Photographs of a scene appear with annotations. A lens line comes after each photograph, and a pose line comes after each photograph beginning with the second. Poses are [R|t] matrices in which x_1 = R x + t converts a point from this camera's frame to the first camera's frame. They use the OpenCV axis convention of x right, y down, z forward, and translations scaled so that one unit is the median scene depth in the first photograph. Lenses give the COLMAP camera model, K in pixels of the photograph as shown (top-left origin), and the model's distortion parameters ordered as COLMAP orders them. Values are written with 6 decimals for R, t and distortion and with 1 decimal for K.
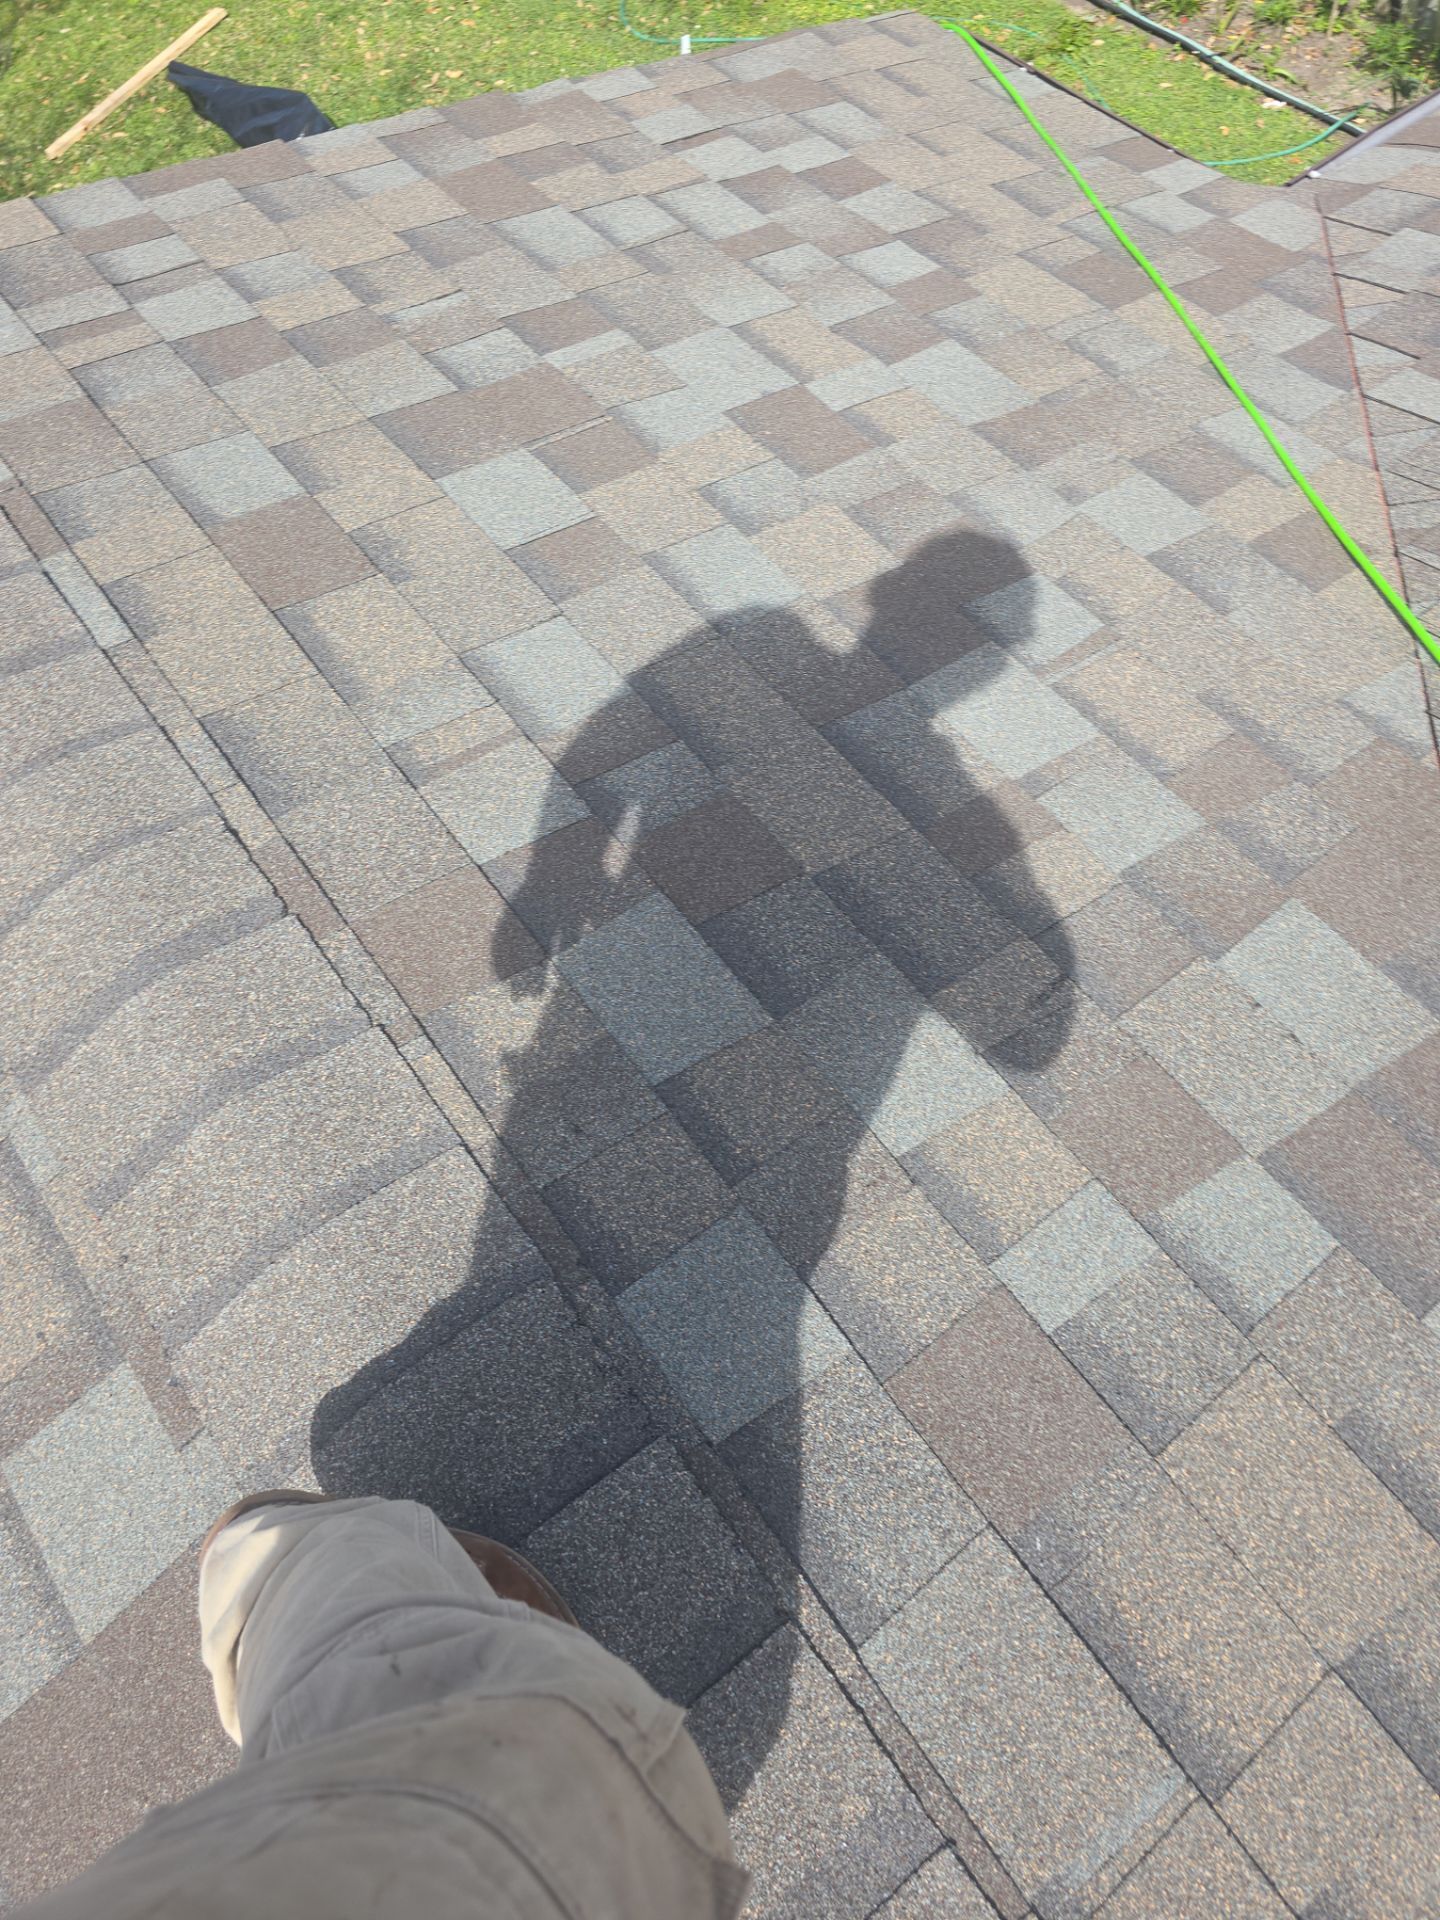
lens RADIAL K [[1392.0, 0, 758.3], [0, 1392.0, 959.2], [0, 0, 1]] dist [0.076196, -0.080351]
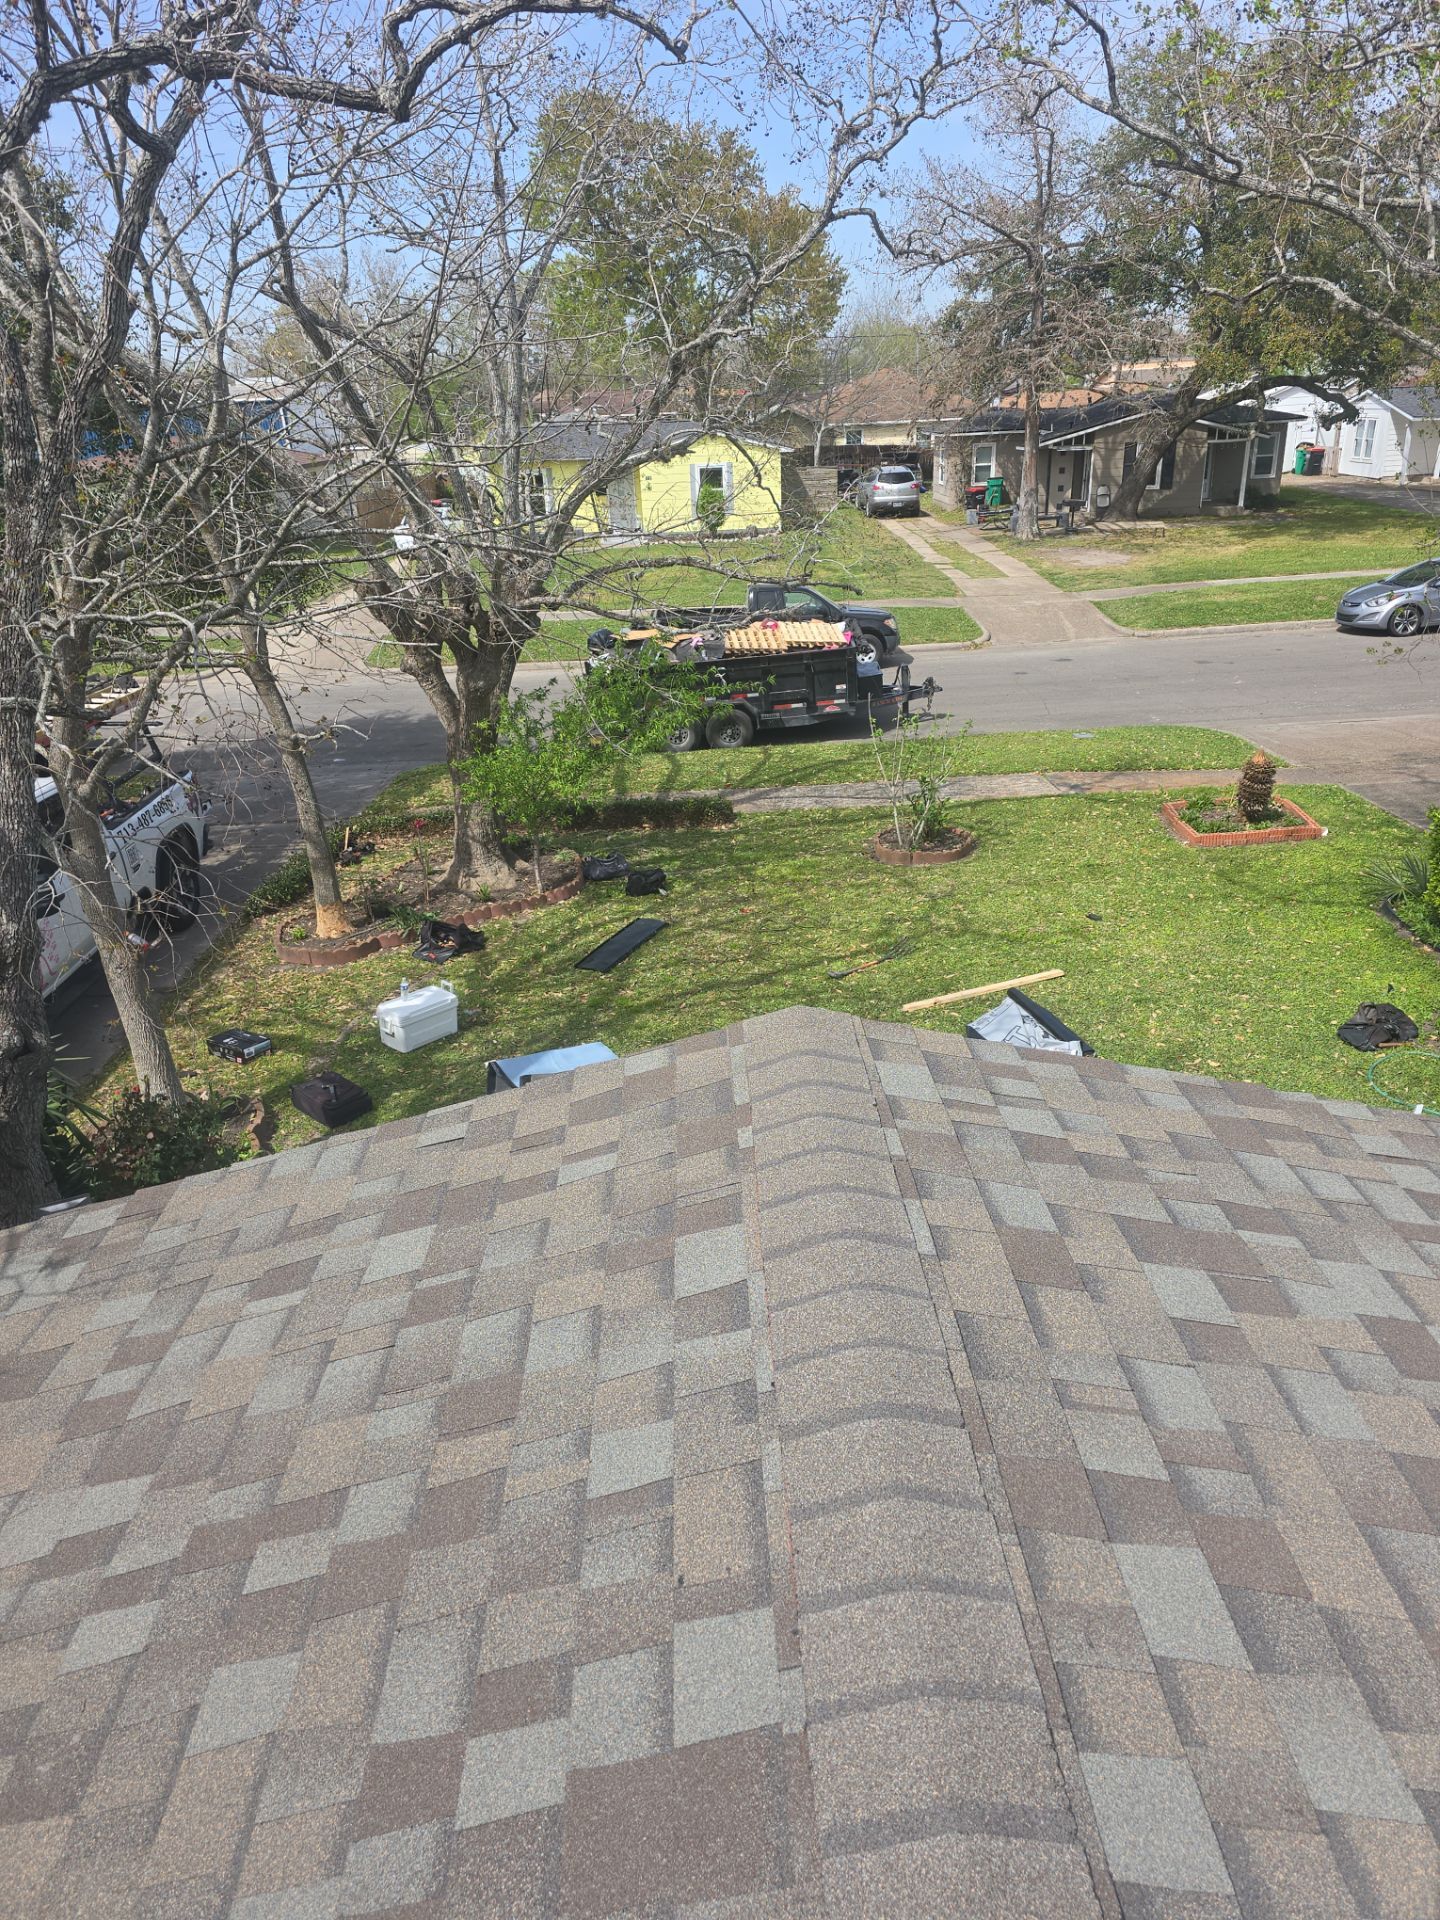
lens RADIAL K [[1269.6, 0, 713.2], [0, 1269.6, 980.2], [0, 0, 1]] dist [0.065884, -0.066167]
pose [[0.799246, 0.313836, -0.512555, 0.017041], [-0.545472, 0.736838, -0.399412, 0.223343], [0.252320, 0.598813, 0.760103, -0.332313]]
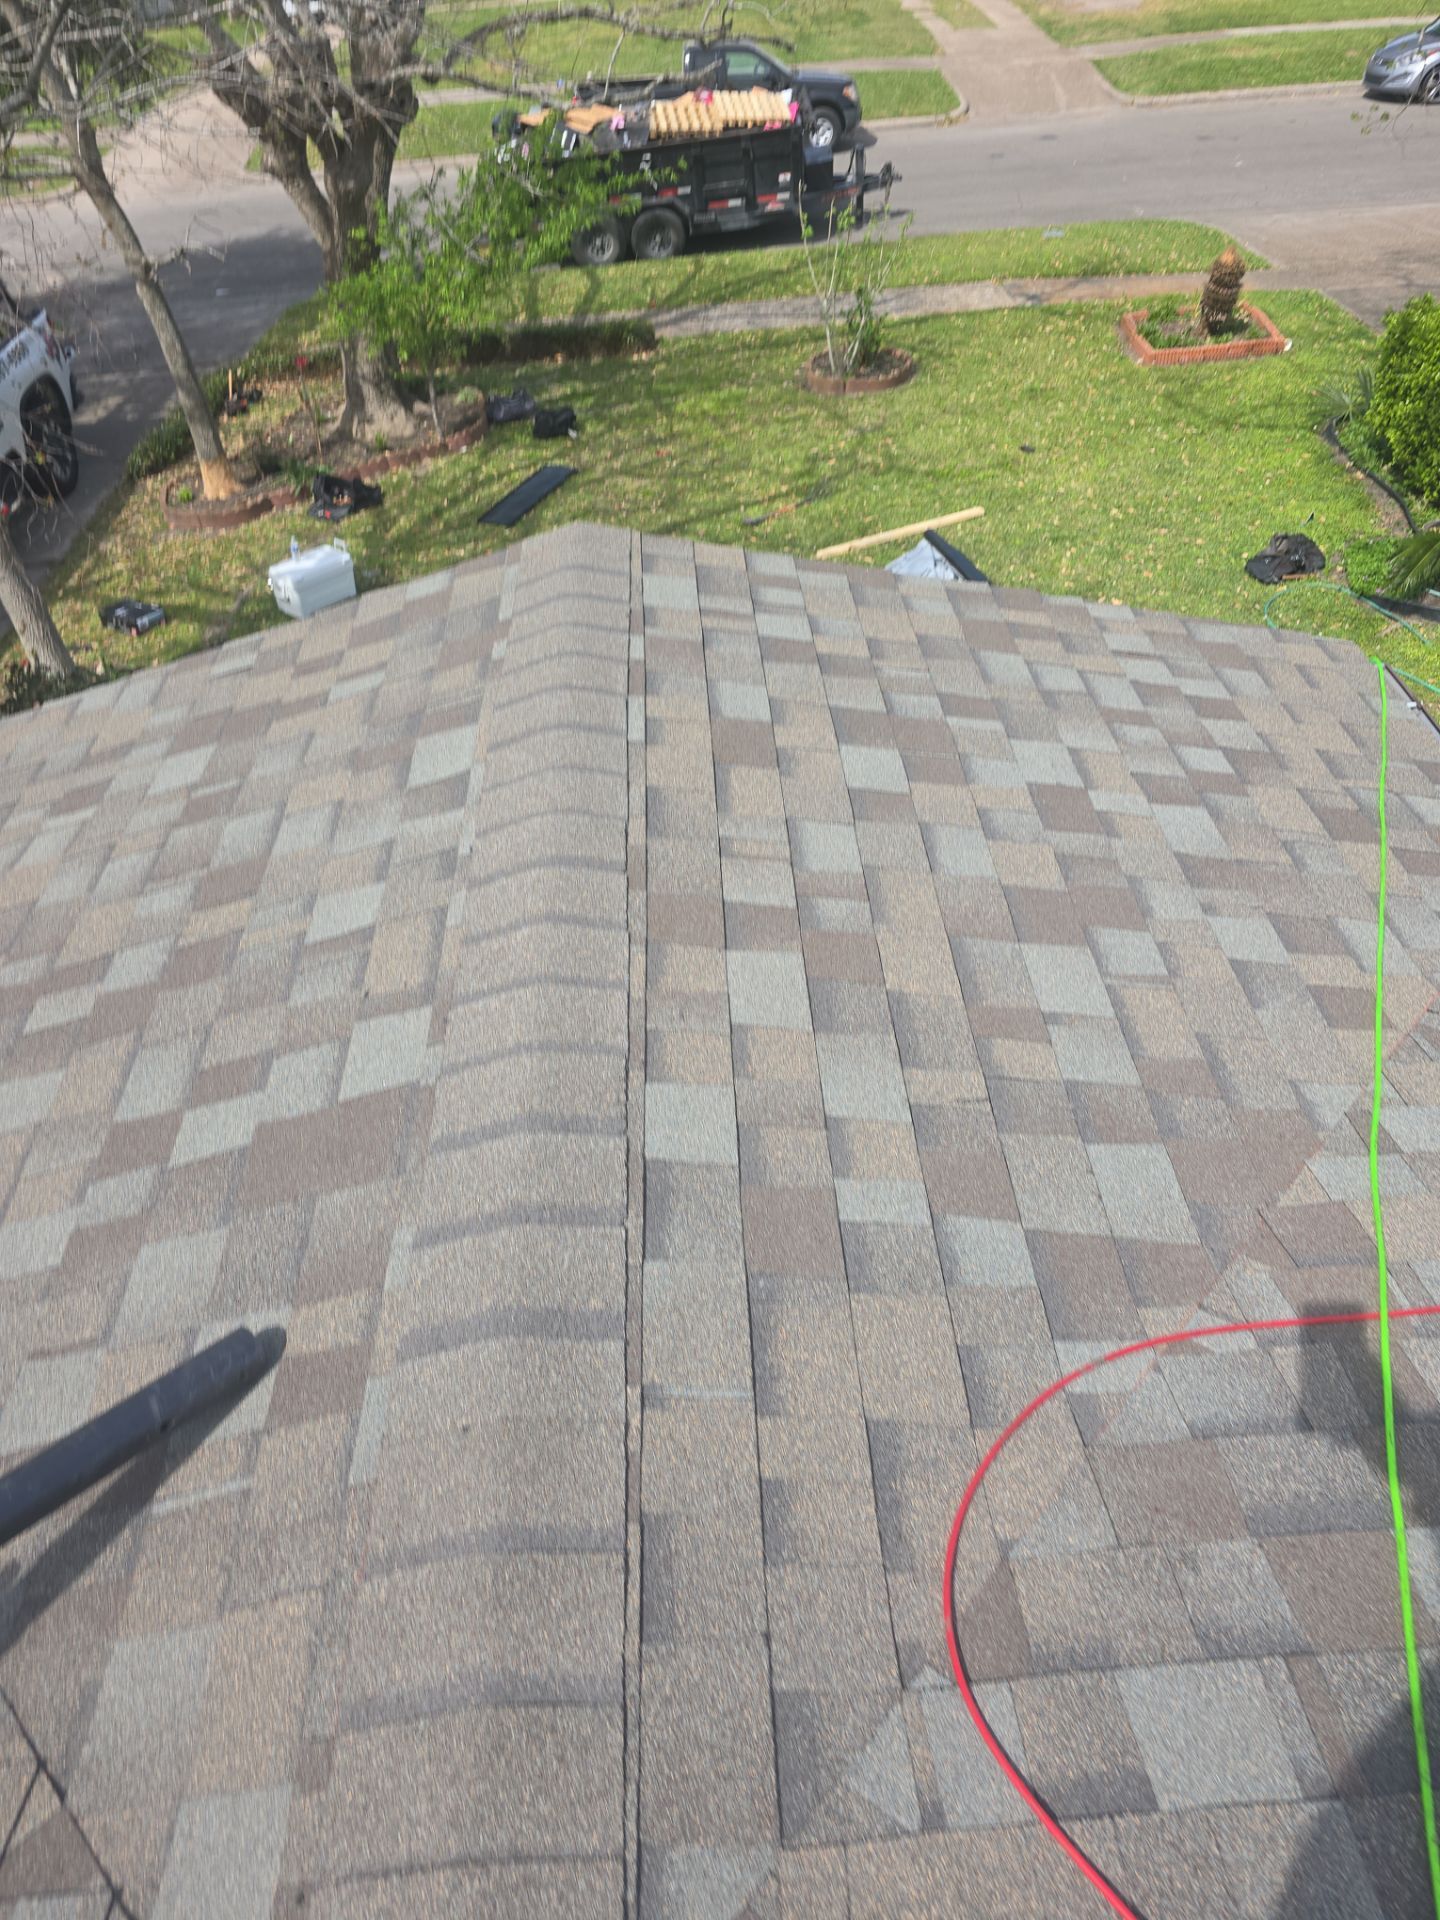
lens RADIAL K [[1286.7, 0, 723.8], [0, 1286.7, 954.0], [0, 0, 1]] dist [0.067535, -0.057138]
pose [[0.826461, 0.422183, -0.372457, 0.308023], [-0.508756, 0.843362, -0.172942, 0.193090], [0.241103, 0.332420, 0.911793, -0.333279]]
